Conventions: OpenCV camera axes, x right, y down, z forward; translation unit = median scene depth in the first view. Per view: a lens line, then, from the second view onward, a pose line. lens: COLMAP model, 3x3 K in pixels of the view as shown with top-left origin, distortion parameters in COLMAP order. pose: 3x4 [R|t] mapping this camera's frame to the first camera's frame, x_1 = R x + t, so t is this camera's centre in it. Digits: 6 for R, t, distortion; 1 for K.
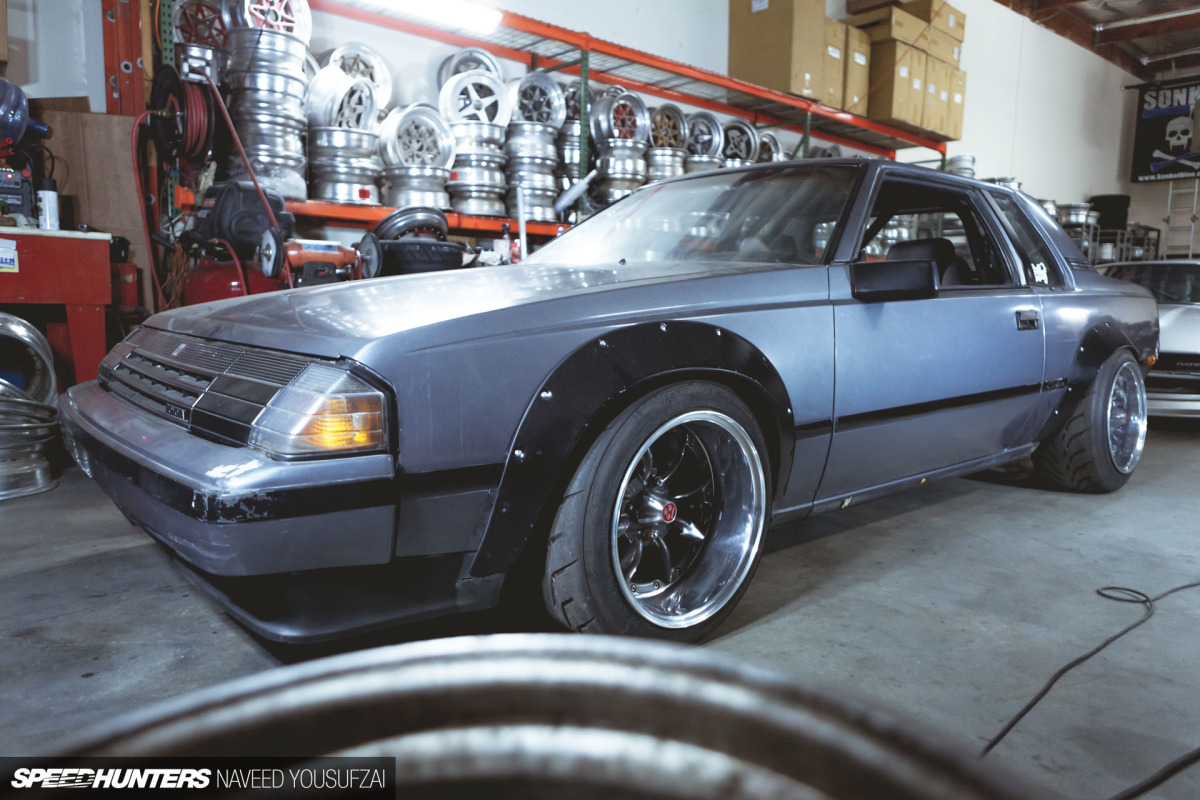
lens RADIAL K [[888.8, 0, 600.1], [0, 888.8, 399.9], [0, 0, 1]] dist [-0.022461, 0.002147]
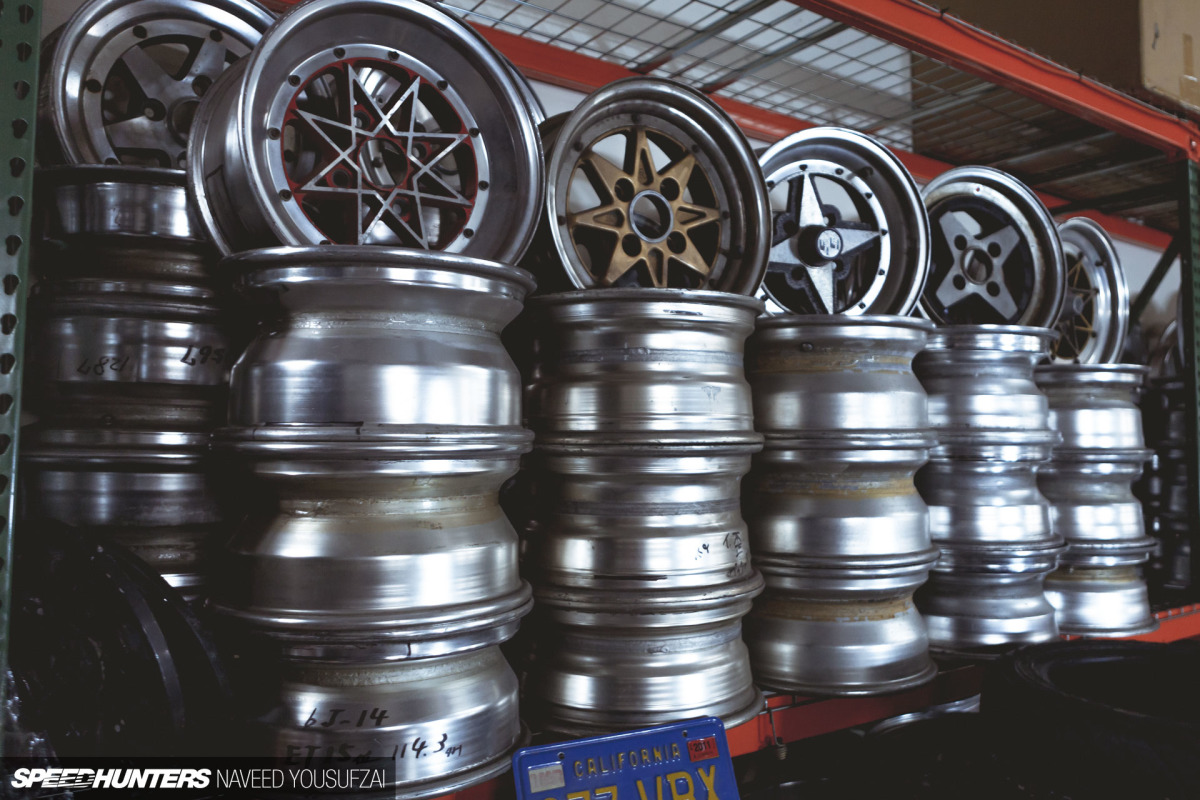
lens RADIAL K [[888.8, 0, 598.7], [0, 888.8, 400.0], [0, 0, 1]] dist [-0.022461, 0.002147]
pose [[0.989047, -0.006231, -0.147472, 0.084930], [-0.015709, 0.988991, -0.147141, -0.212167], [0.146765, 0.147846, 0.978060, 0.746225]]
